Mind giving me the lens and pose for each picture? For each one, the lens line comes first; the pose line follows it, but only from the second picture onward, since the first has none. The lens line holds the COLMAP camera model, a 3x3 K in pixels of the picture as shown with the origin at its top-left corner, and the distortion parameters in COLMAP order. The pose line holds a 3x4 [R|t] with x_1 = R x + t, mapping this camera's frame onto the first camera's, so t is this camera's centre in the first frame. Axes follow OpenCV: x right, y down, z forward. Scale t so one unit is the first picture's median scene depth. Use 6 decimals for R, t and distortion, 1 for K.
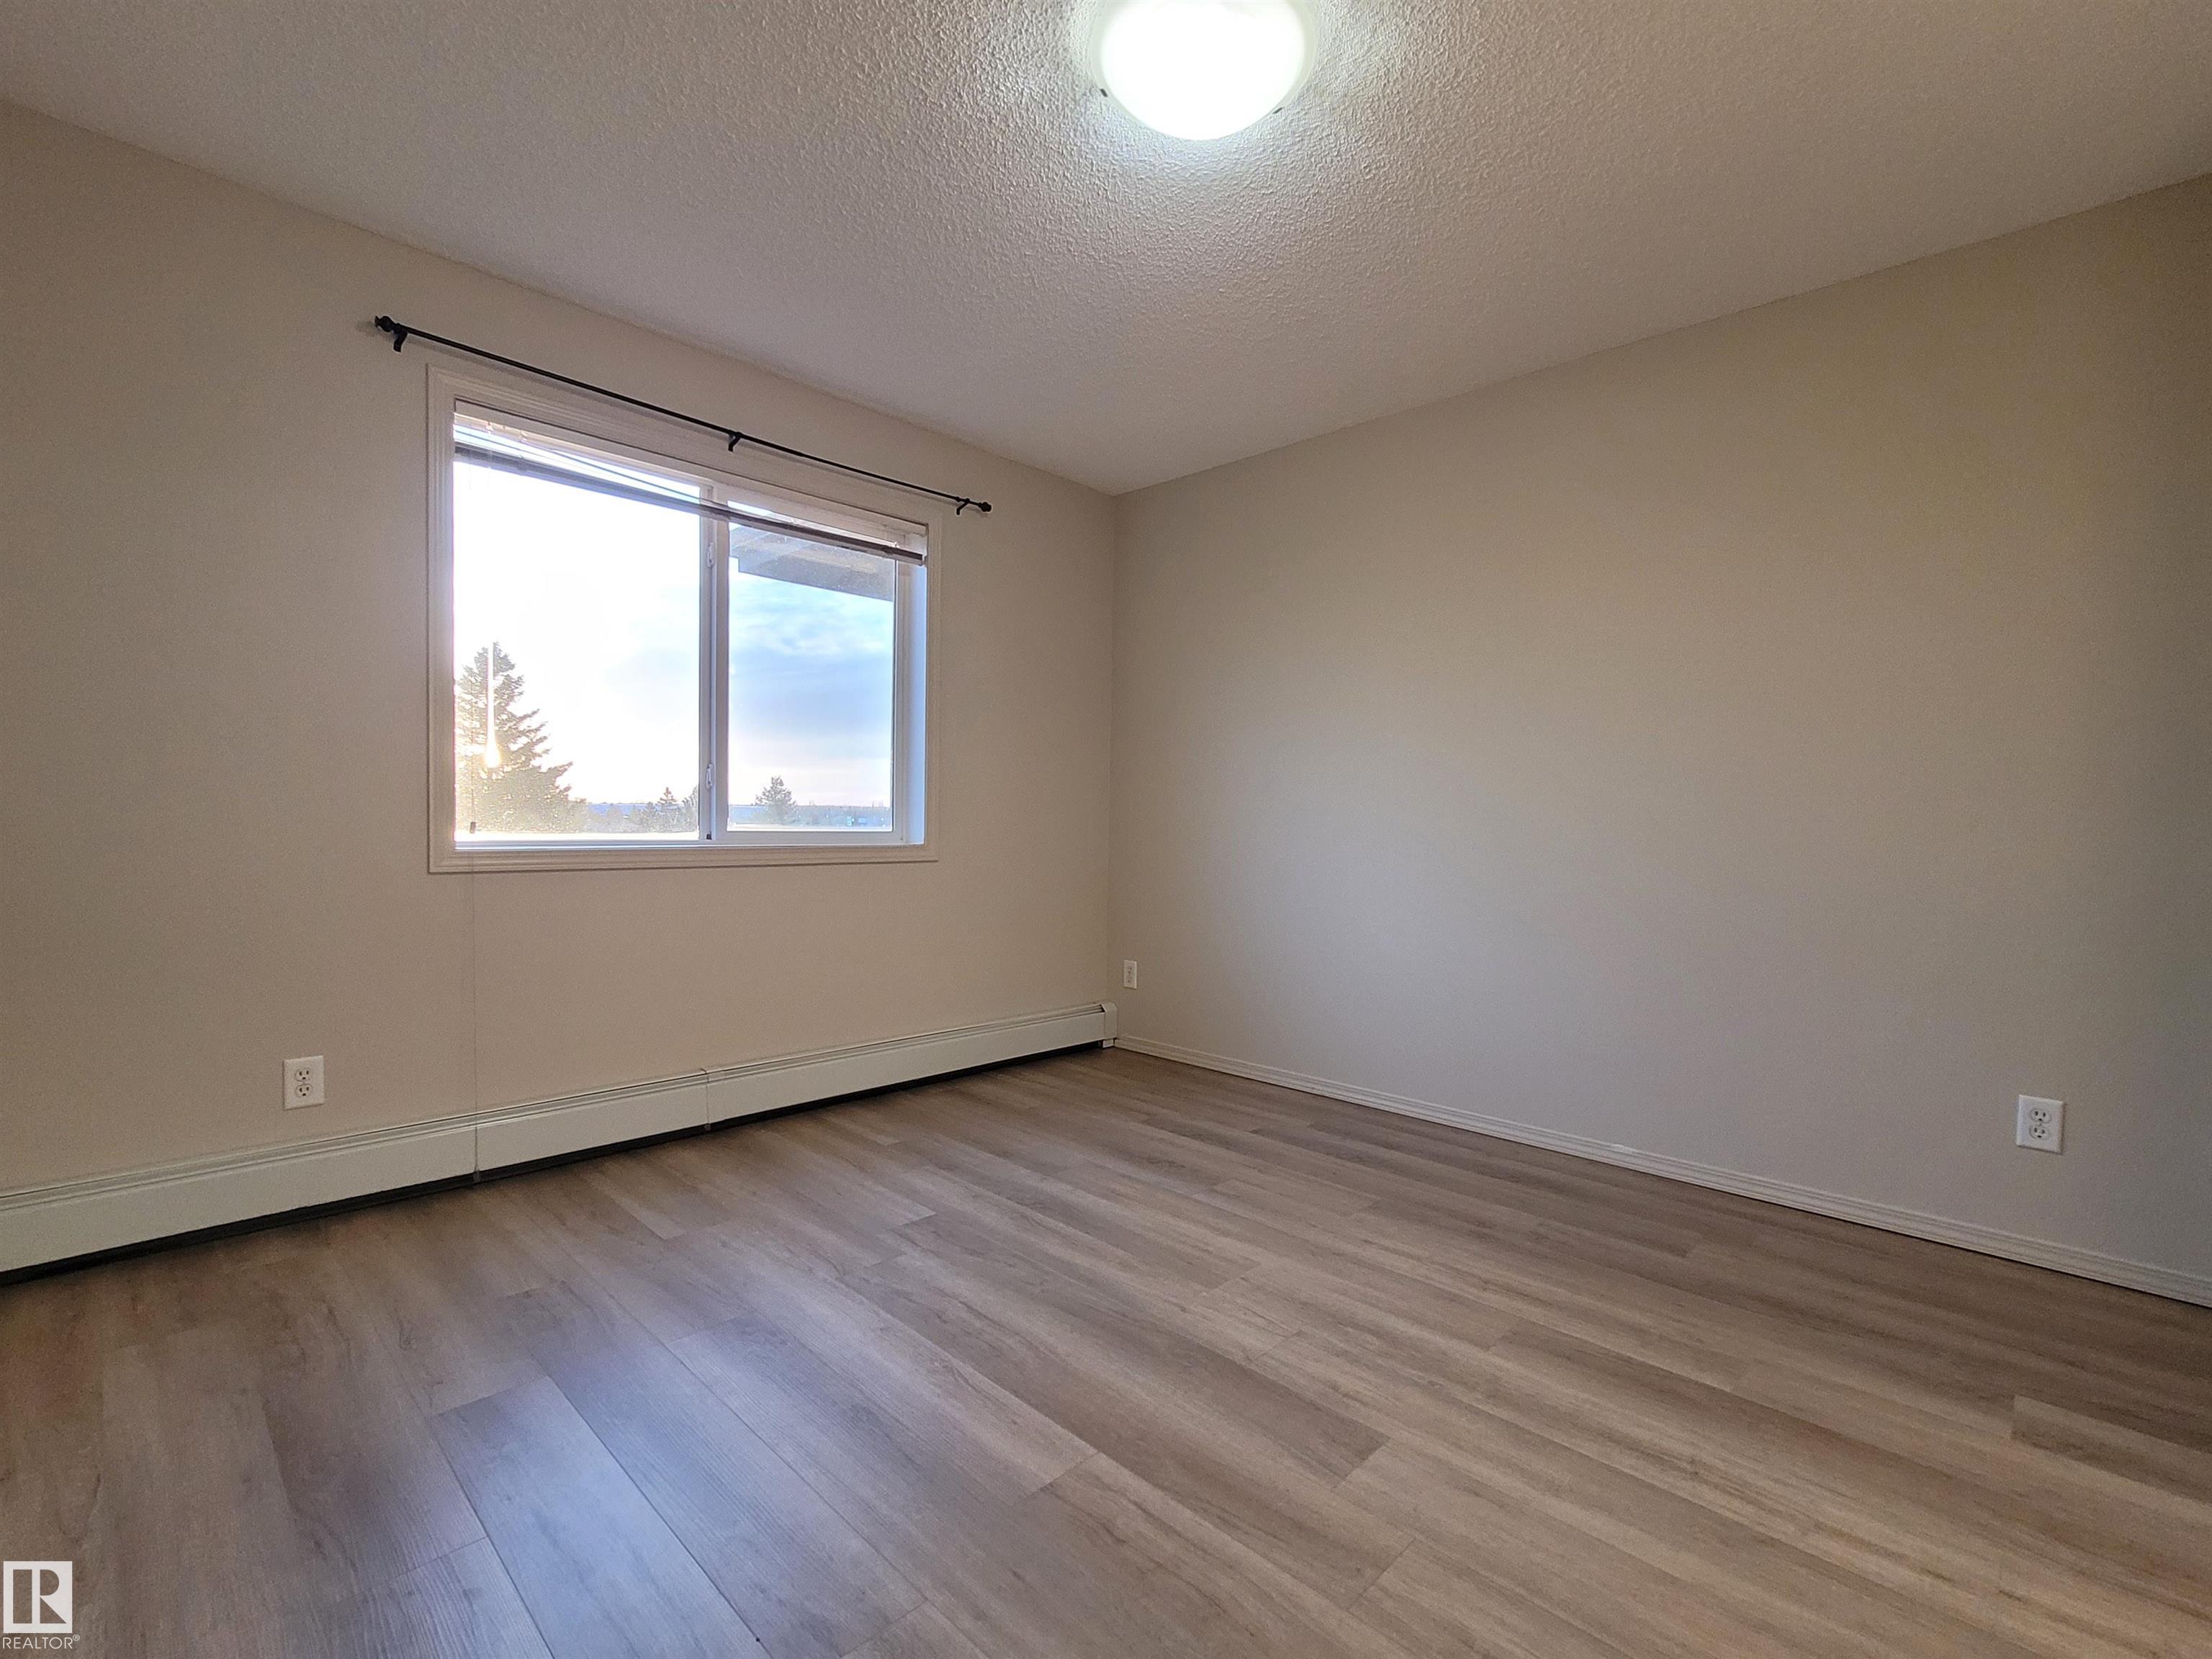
lens RADIAL K [[994.3, 0, 1114.2], [0, 994.3, 843.2], [0, 0, 1]] dist [0.000323, 0.000221]
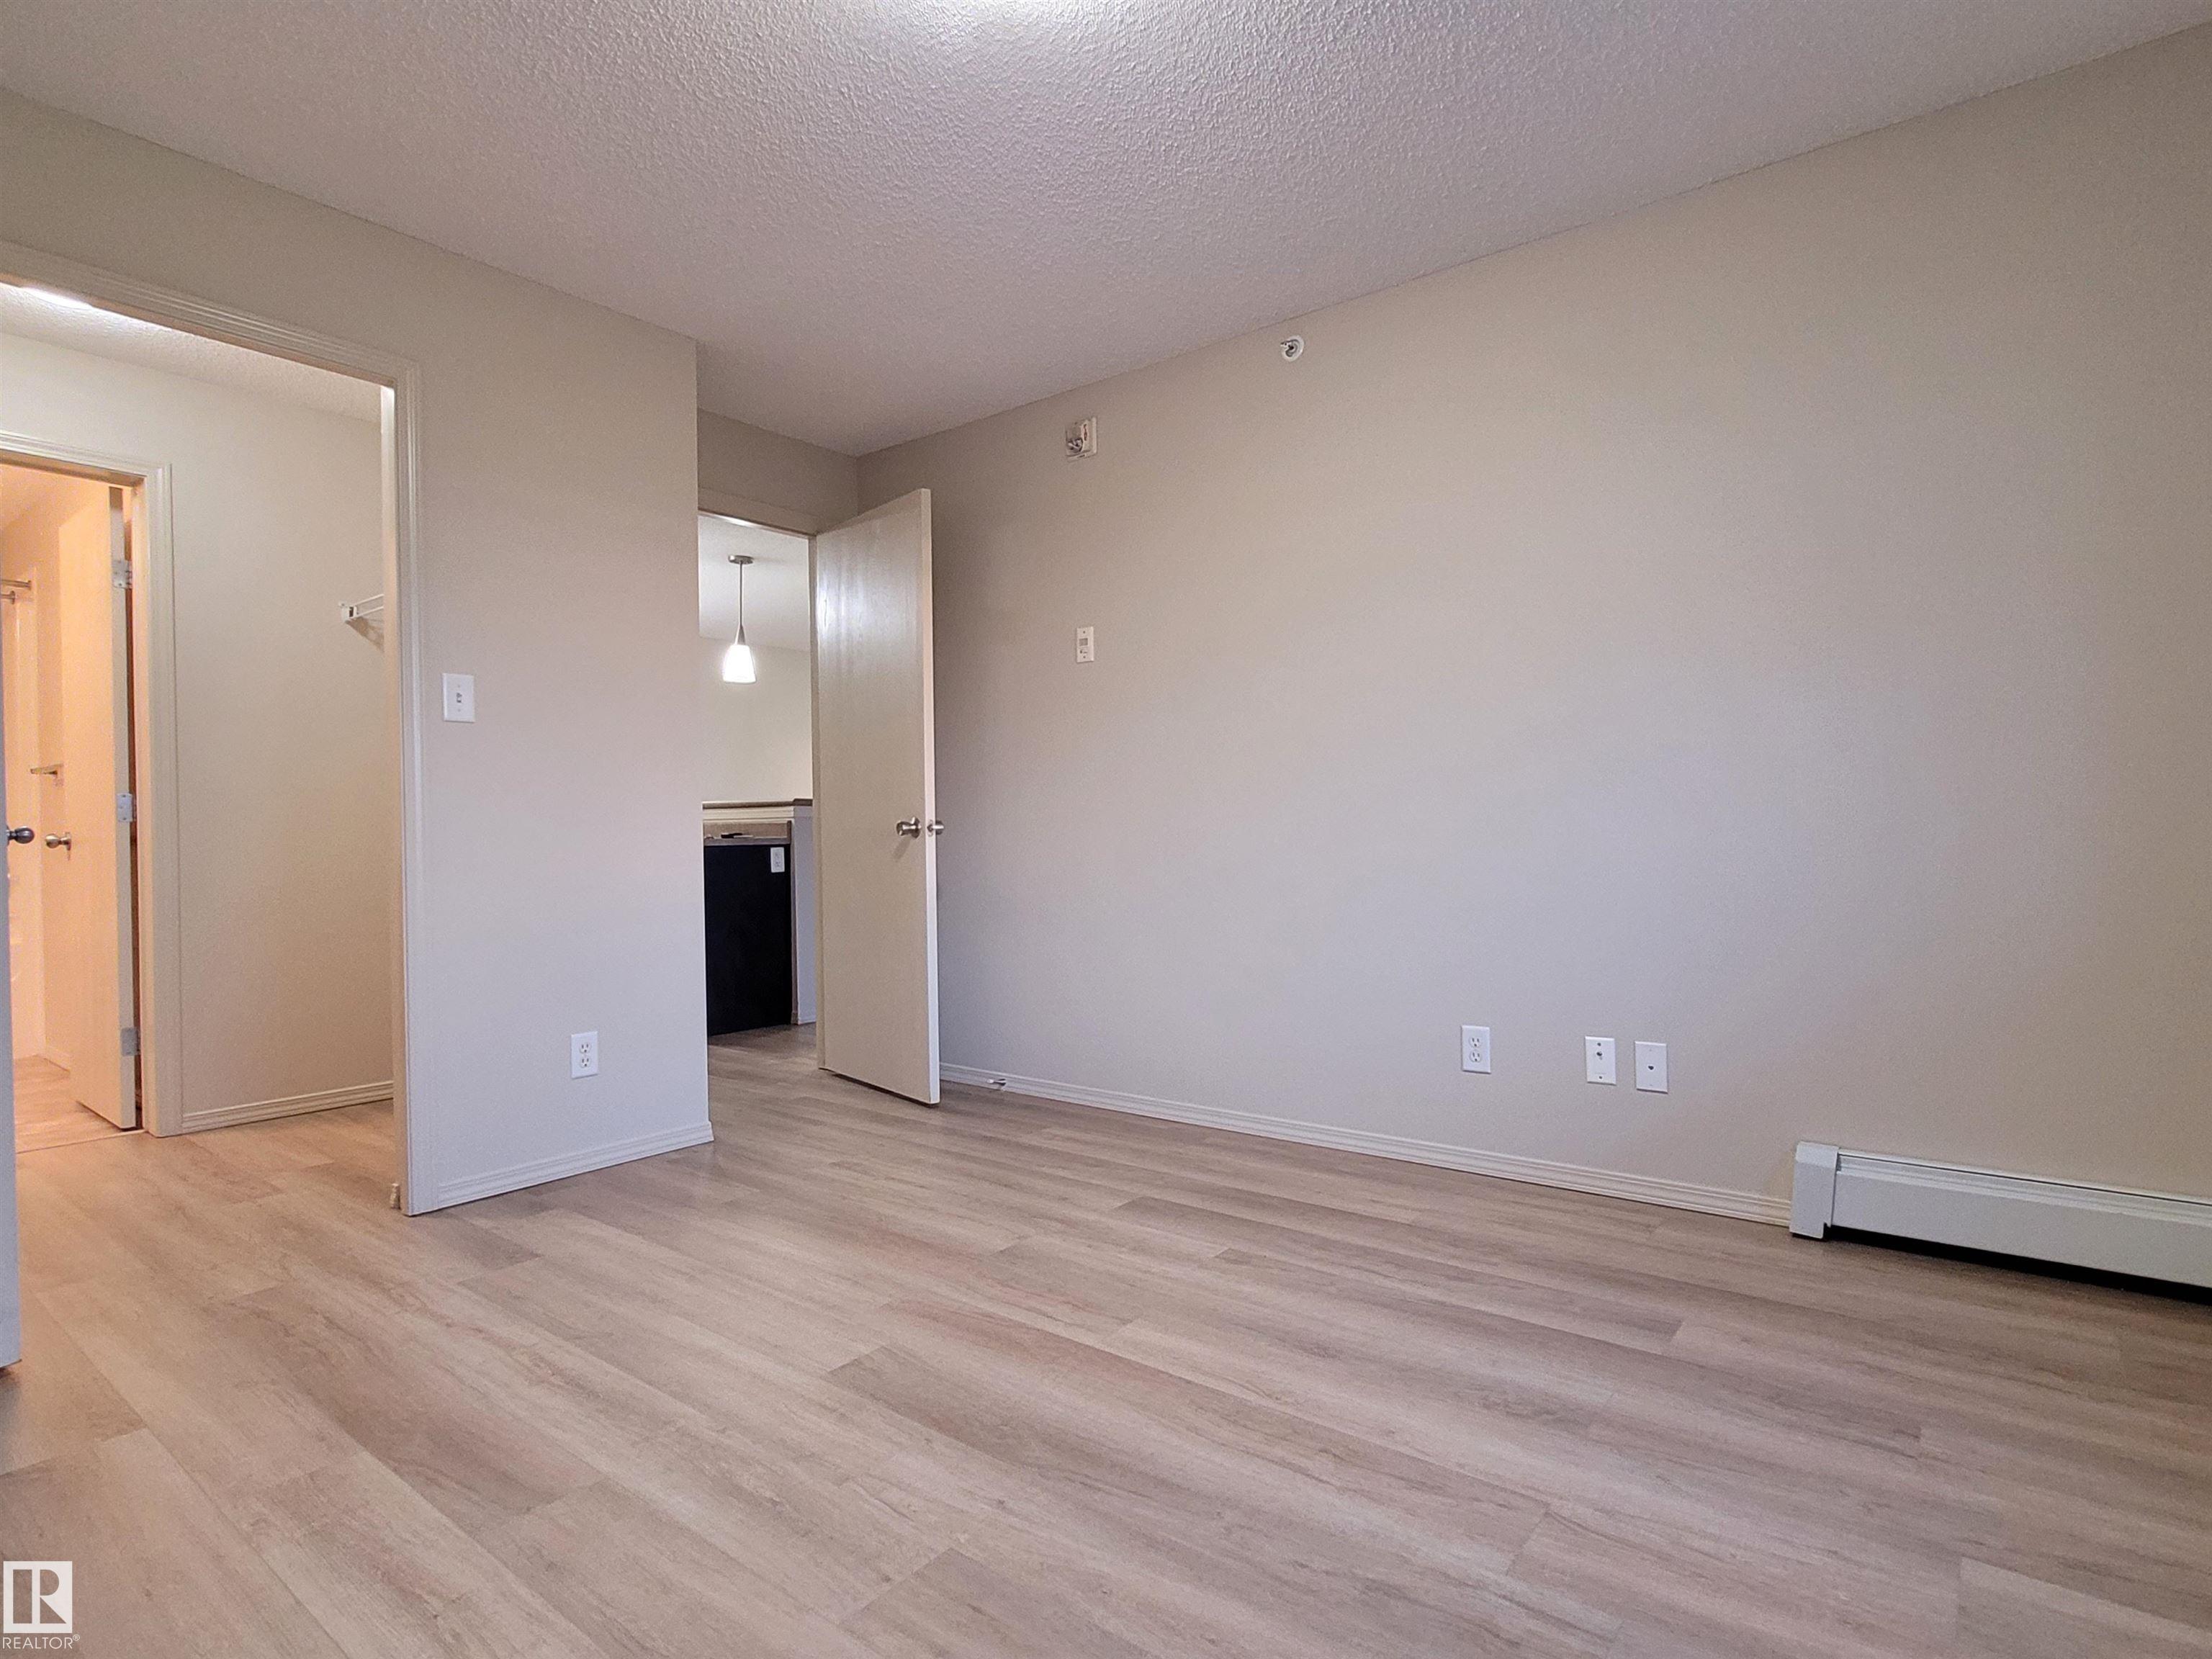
lens RADIAL K [[1140.2, 0, 1114.4], [0, 1140.2, 846.1], [0, 0, 1]] dist [-0.000148, 0.000223]
pose [[-0.994251, 0.000423, -0.107073, 0.072161], [-0.004092, 0.999112, 0.041941, -0.008021], [0.106995, 0.042138, -0.993366, 1.677437]]
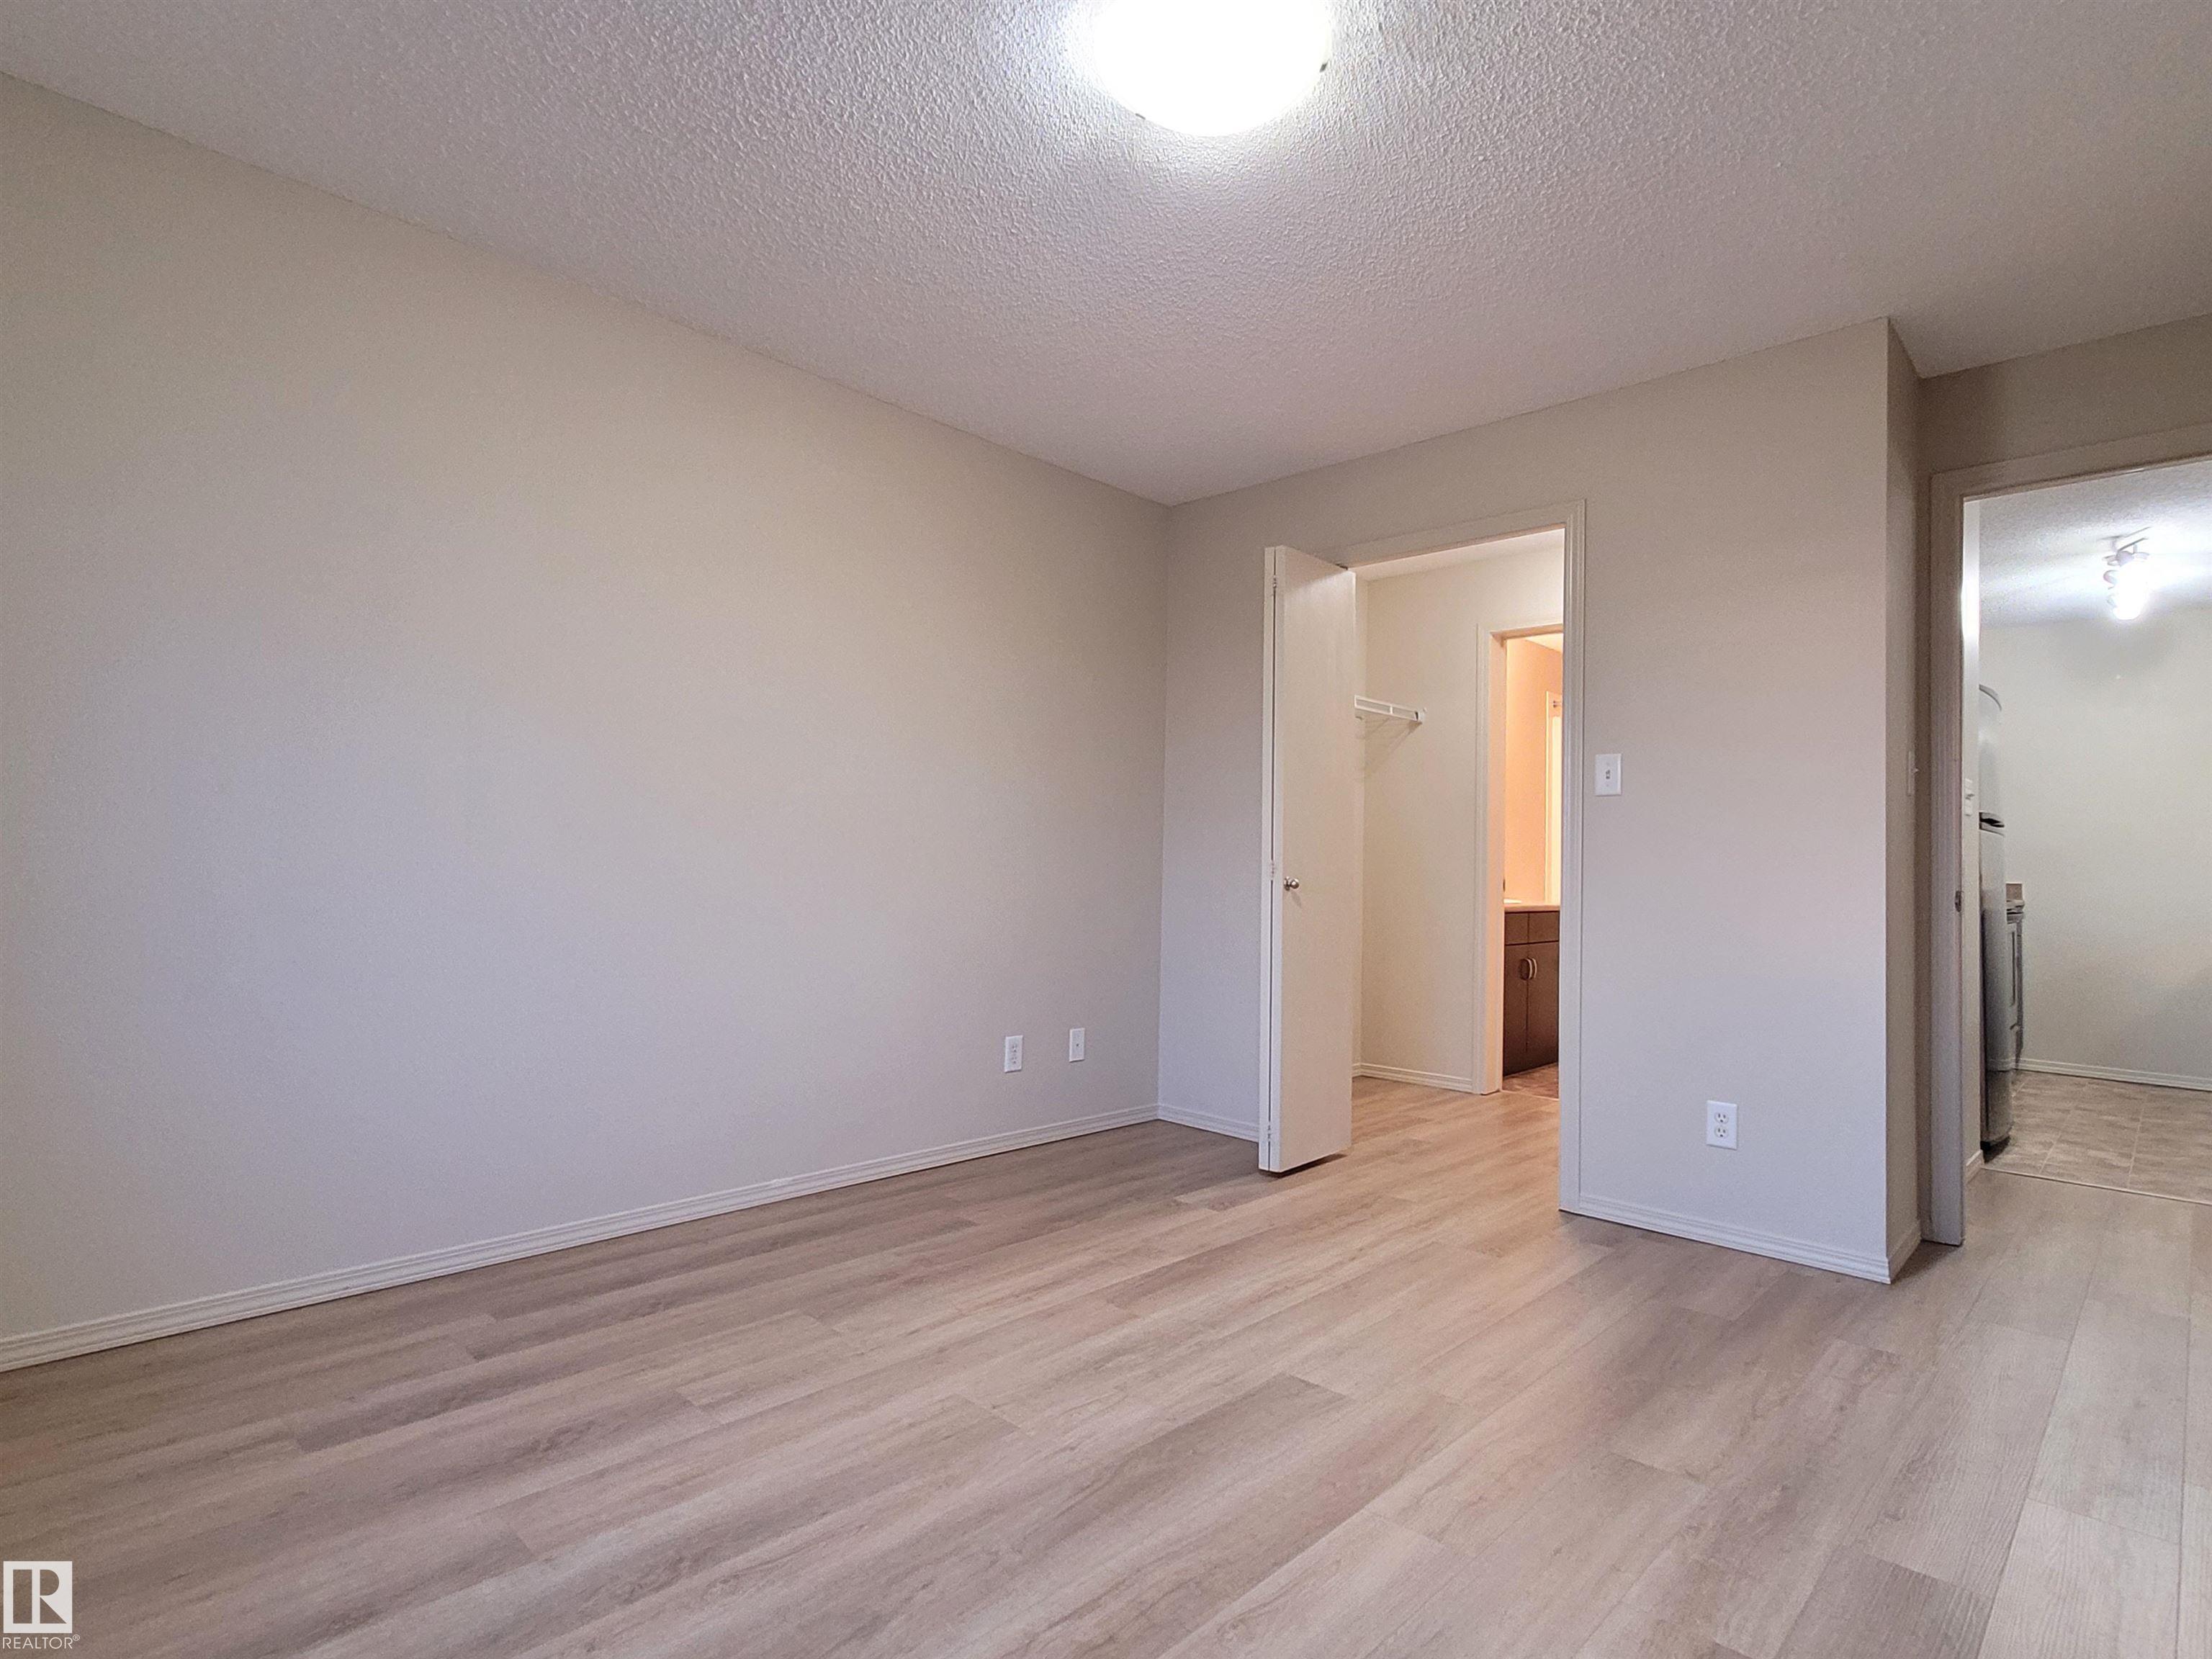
lens RADIAL K [[1140.2, 0, 1114.4], [0, 1140.2, 846.1], [0, 0, 1]] dist [-0.000148, 0.000223]
pose [[-0.008990, 0.002619, 0.999956, -0.835362], [0.005900, 0.999979, -0.002566, -0.024952], [-0.999942, 0.005876, -0.009005, 0.925296]]
